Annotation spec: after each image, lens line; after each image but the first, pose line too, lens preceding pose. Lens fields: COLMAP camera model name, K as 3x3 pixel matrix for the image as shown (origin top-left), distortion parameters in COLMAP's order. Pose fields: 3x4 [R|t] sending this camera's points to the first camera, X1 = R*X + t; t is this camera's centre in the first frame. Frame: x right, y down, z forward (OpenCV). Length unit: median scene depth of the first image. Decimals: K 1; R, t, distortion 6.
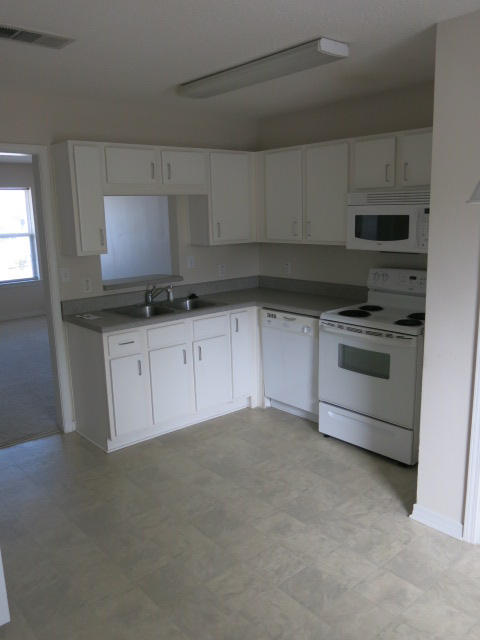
lens RADIAL K [[533.7, 0, 238.0], [0, 533.7, 322.1], [0, 0, 1]] dist [0.003051, 0.010026]
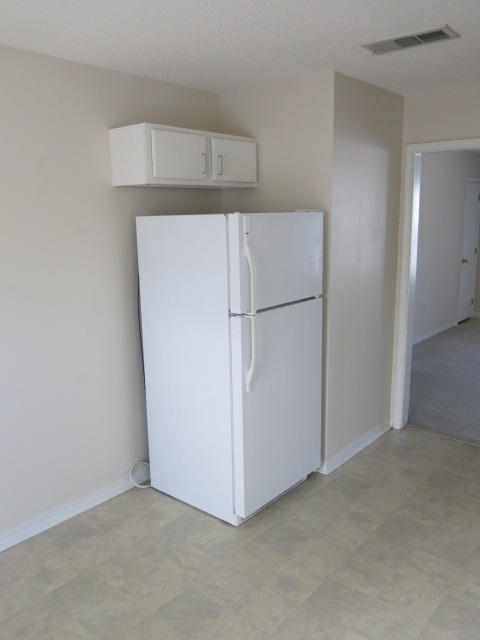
lens RADIAL K [[533.7, 0, 237.6], [0, 533.7, 318.3], [0, 0, 1]] dist [0.003051, 0.010026]
pose [[0.154424, 0.194704, -0.968630, 0.754391], [-0.186334, 0.968536, 0.164978, -0.146837], [0.970275, 0.155012, 0.185845, 0.629600]]
